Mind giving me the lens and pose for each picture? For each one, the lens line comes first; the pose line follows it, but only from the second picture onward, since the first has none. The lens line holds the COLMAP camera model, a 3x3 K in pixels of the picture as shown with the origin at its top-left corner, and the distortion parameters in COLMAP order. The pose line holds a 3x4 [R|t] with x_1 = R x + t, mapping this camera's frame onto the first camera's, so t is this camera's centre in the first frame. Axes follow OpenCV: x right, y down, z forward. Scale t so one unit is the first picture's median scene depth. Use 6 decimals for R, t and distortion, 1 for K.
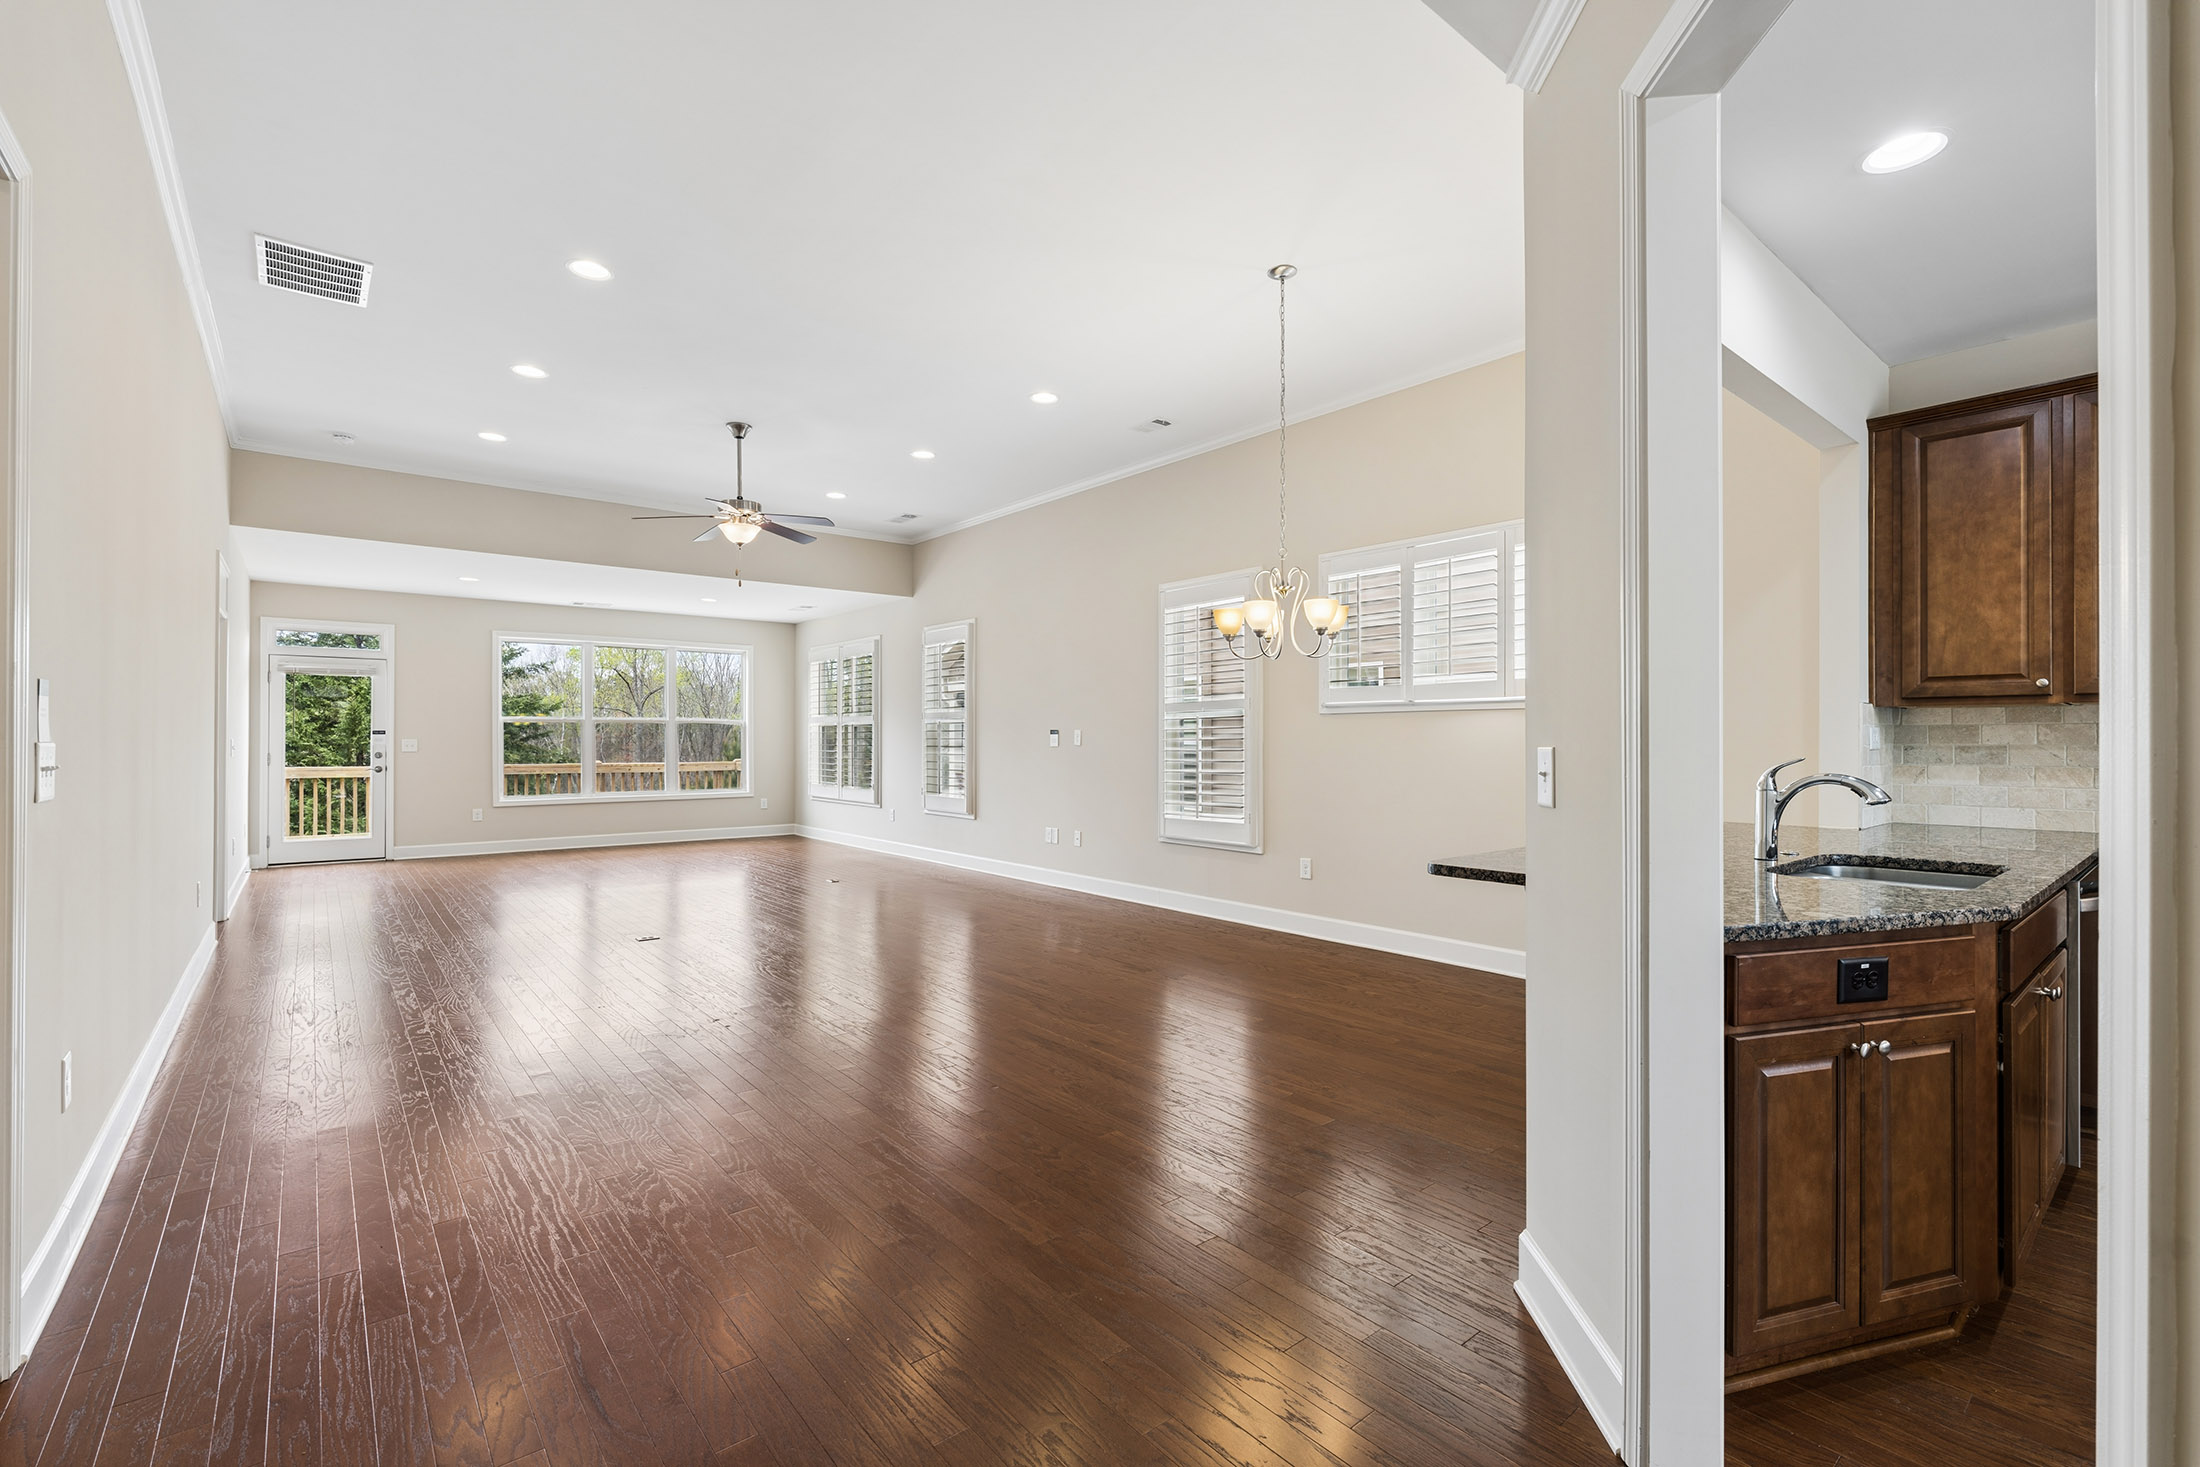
lens RADIAL K [[958.2, 0, 1096.7], [0, 958.2, 735.6], [0, 0, 1]] dist [-0.004473, 0.001012]
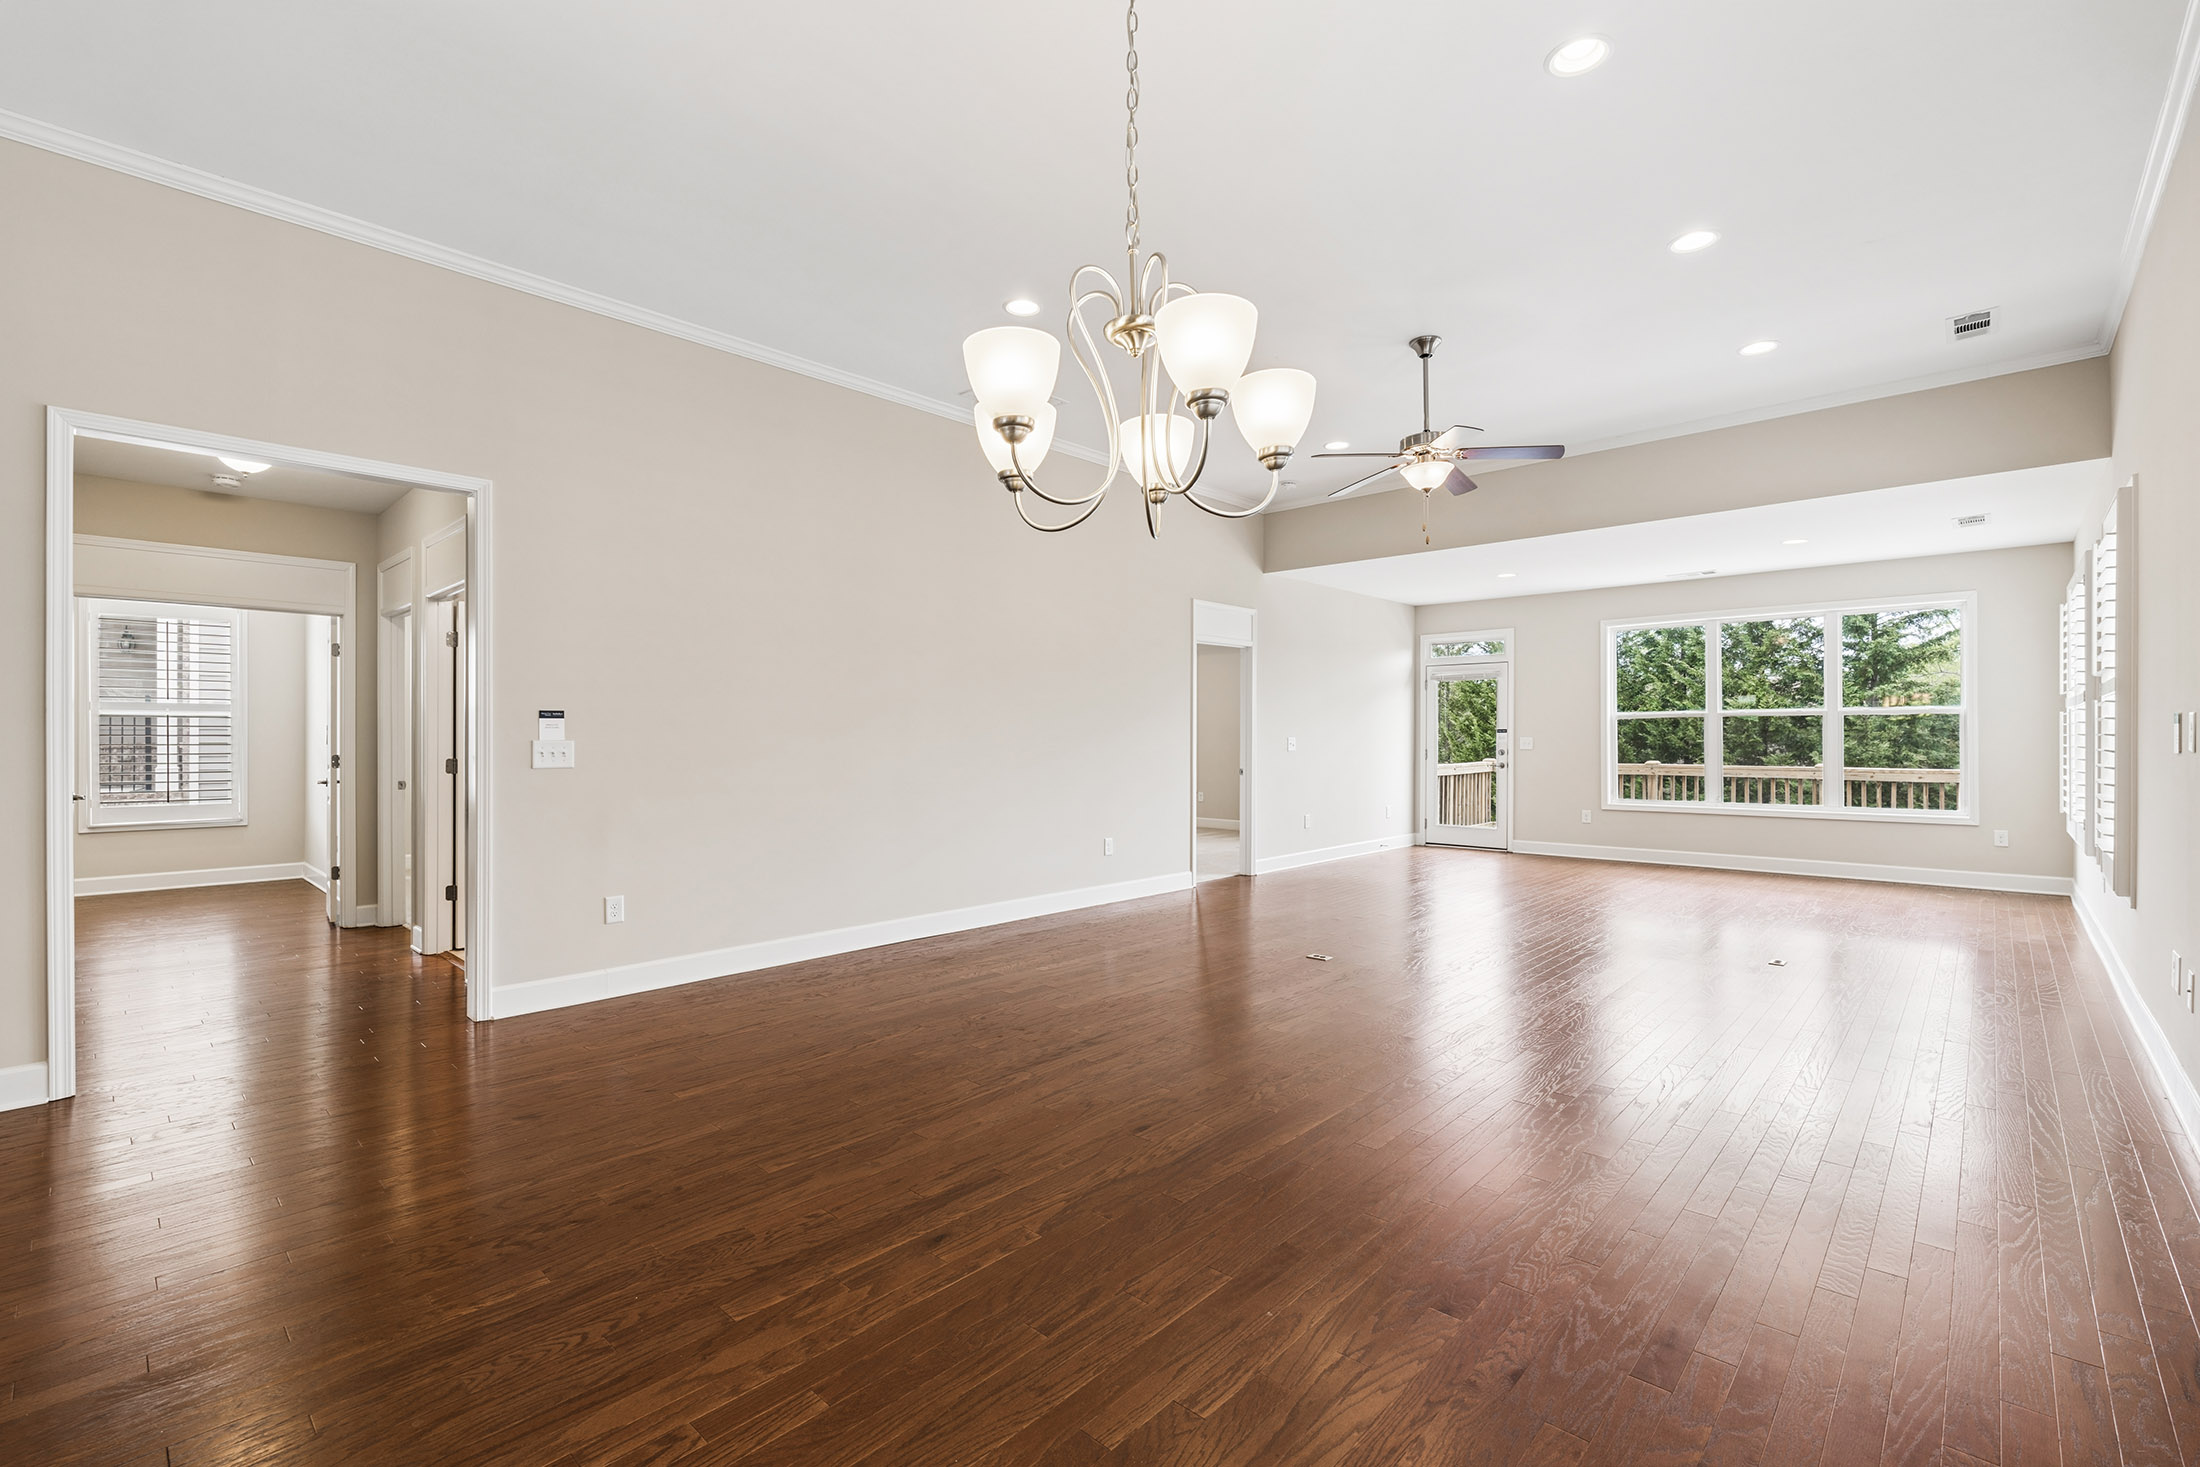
lens RADIAL K [[958.2, 0, 1102.2], [0, 958.2, 737.0], [0, 0, 1]] dist [-0.004473, 0.001012]
pose [[0.134650, -0.001630, -0.990892, 0.370363], [0.005068, 0.999987, -0.000956, 0.003470], [0.990880, -0.004894, 0.134657, 0.621482]]
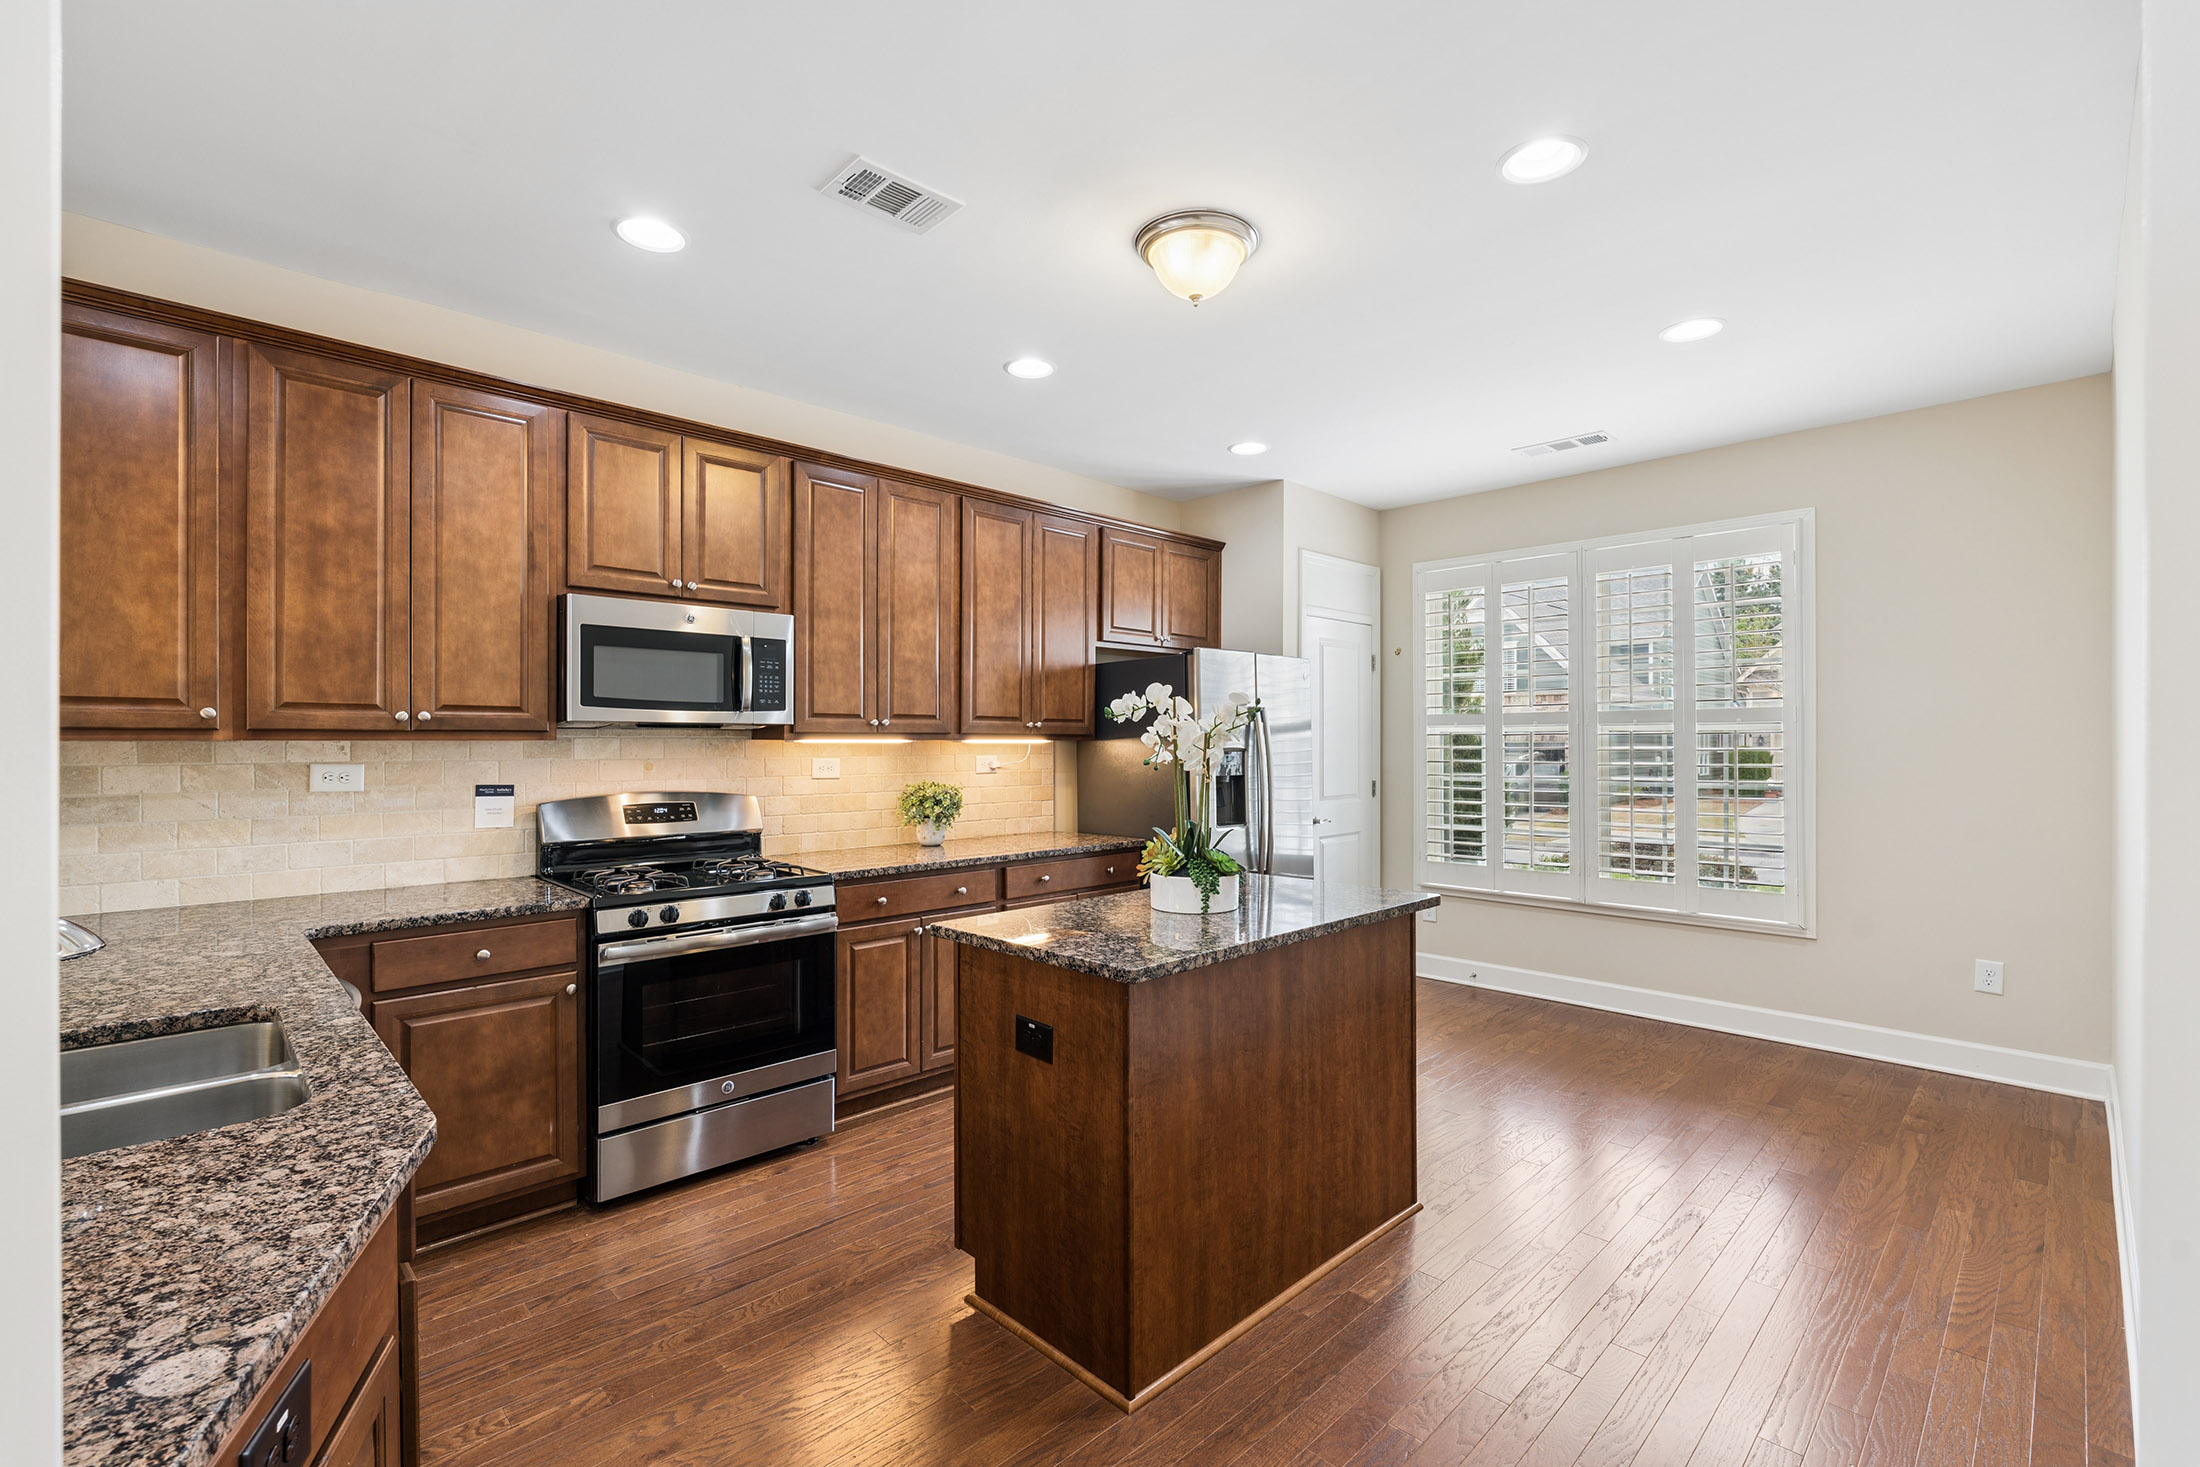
lens RADIAL K [[958.2, 0, 1107.2], [0, 958.2, 742.3], [0, 0, 1]] dist [-0.004473, 0.001012]
pose [[-0.088836, -0.003305, 0.996041, 0.093763], [-0.004690, 0.999985, 0.002900, -0.018908], [-0.996035, -0.004414, -0.088850, 0.184476]]
